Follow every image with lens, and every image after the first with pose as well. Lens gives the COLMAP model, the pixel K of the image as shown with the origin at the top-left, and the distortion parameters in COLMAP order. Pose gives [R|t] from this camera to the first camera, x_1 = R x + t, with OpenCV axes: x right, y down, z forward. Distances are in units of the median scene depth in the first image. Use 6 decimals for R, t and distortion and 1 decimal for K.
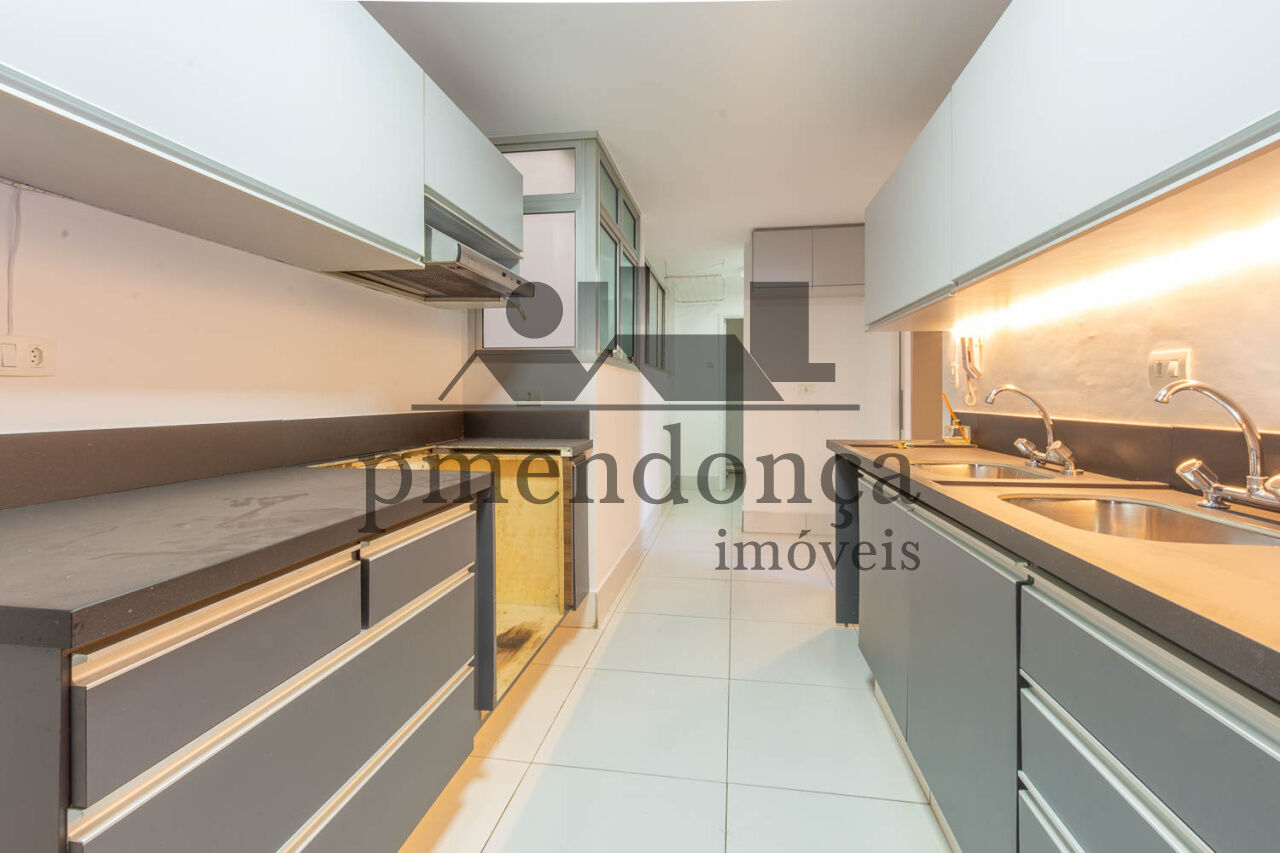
lens RADIAL K [[576.4, 0, 649.2], [0, 576.4, 398.4], [0, 0, 1]] dist [0.000827, 0.000335]
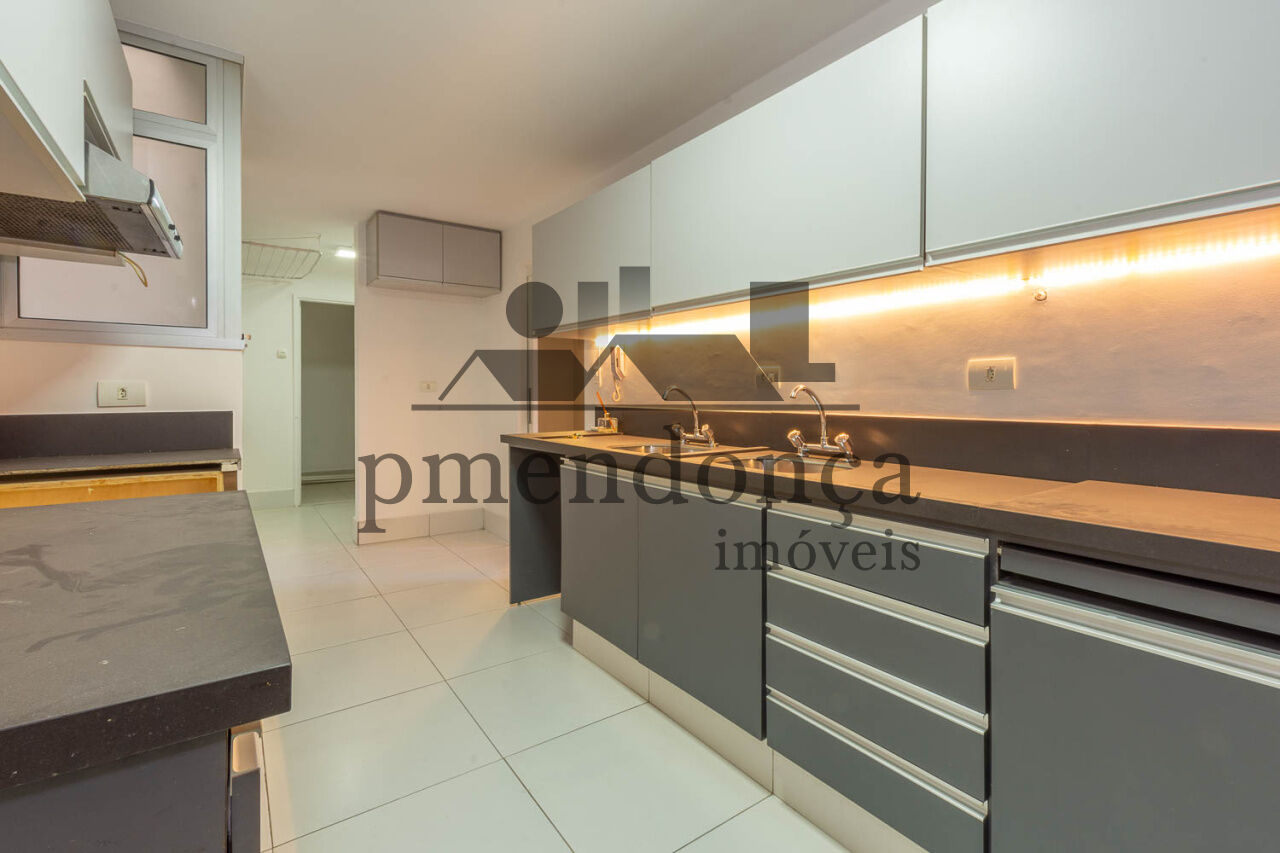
lens RADIAL K [[581.8, 0, 694.8], [0, 581.8, 396.6], [0, 0, 1]] dist [-0.001515, -0.000078]
pose [[0.681485, -0.001498, 0.731831, -0.299765], [0.000475, 0.999999, 0.001604, -0.000372], [-0.731832, -0.000745, 0.681484, 0.011770]]
